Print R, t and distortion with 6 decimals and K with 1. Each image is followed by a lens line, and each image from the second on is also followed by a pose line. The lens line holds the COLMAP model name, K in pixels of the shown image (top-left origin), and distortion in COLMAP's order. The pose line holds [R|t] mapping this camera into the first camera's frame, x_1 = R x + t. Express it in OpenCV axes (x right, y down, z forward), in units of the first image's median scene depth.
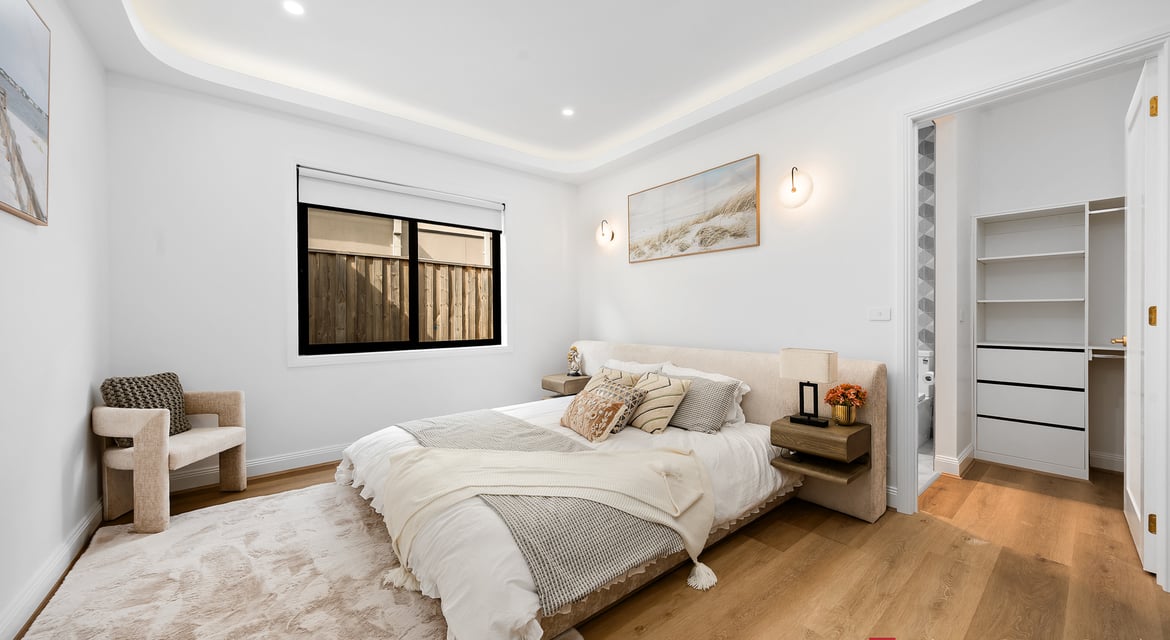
lens RADIAL K [[410.5, 0, 578.3], [0, 410.5, 323.2], [0, 0, 1]] dist [-0.001977, -0.000141]
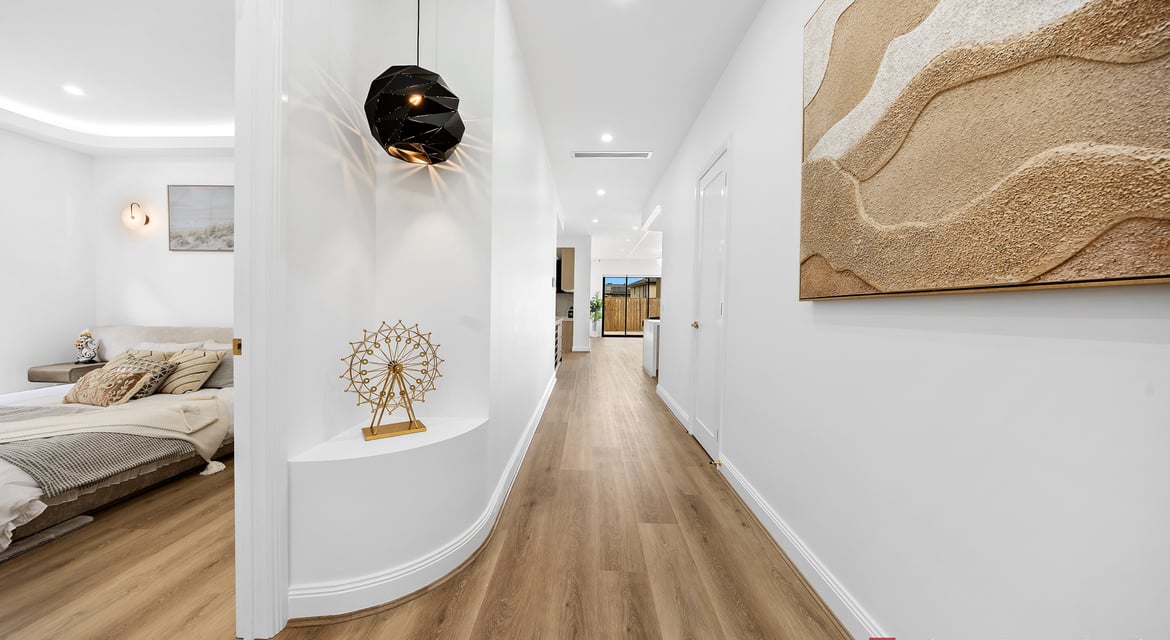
lens RADIAL K [[393.5, 0, 585.0], [0, 393.5, 320.0], [0, 0, 1]] dist [-0.009057, 0.000231]
pose [[0.629635, -0.007791, 0.776852, 0.028784], [-0.005203, 0.999885, 0.014244, 0.016623], [-0.776874, -0.013011, 0.629522, -0.668329]]
